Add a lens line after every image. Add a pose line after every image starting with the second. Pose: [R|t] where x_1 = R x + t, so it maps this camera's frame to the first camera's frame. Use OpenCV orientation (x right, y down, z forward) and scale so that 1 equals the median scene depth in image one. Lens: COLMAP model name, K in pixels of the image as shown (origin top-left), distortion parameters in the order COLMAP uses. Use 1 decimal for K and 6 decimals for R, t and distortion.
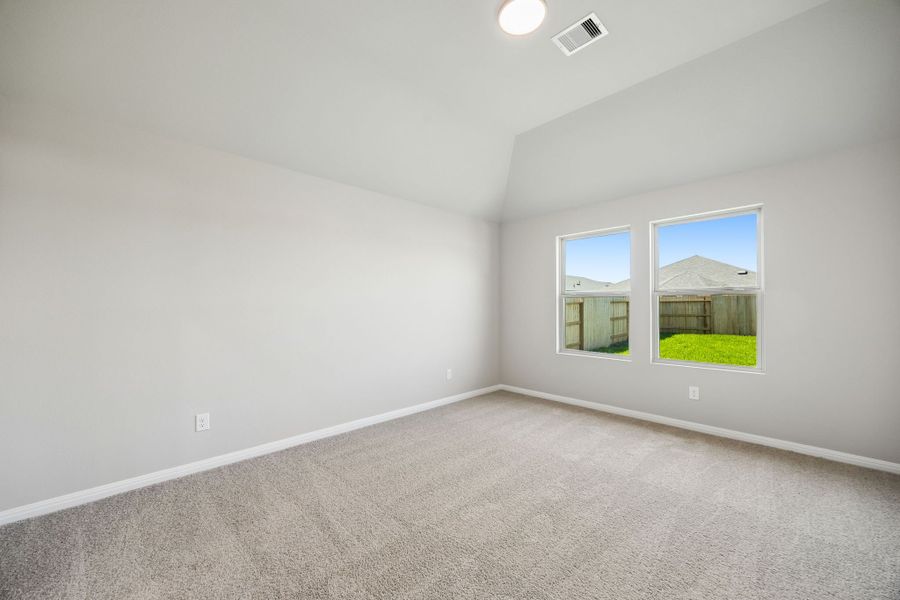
lens RADIAL K [[343.3, 0, 447.0], [0, 343.3, 299.2], [0, 0, 1]] dist [-0.004030, 0.000123]
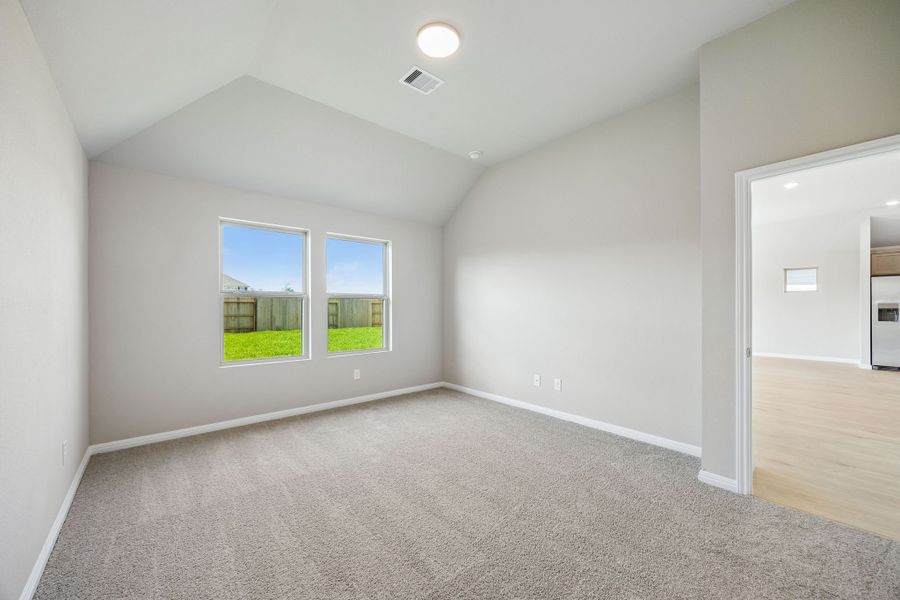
lens RADIAL K [[343.3, 0, 457.3], [0, 343.3, 303.9], [0, 0, 1]] dist [-0.004030, 0.000123]
pose [[0.037437, 0.015477, 0.999179, -0.513597], [-0.029279, 0.999468, -0.014385, 0.015795], [-0.998870, -0.028716, 0.037870, 0.541099]]
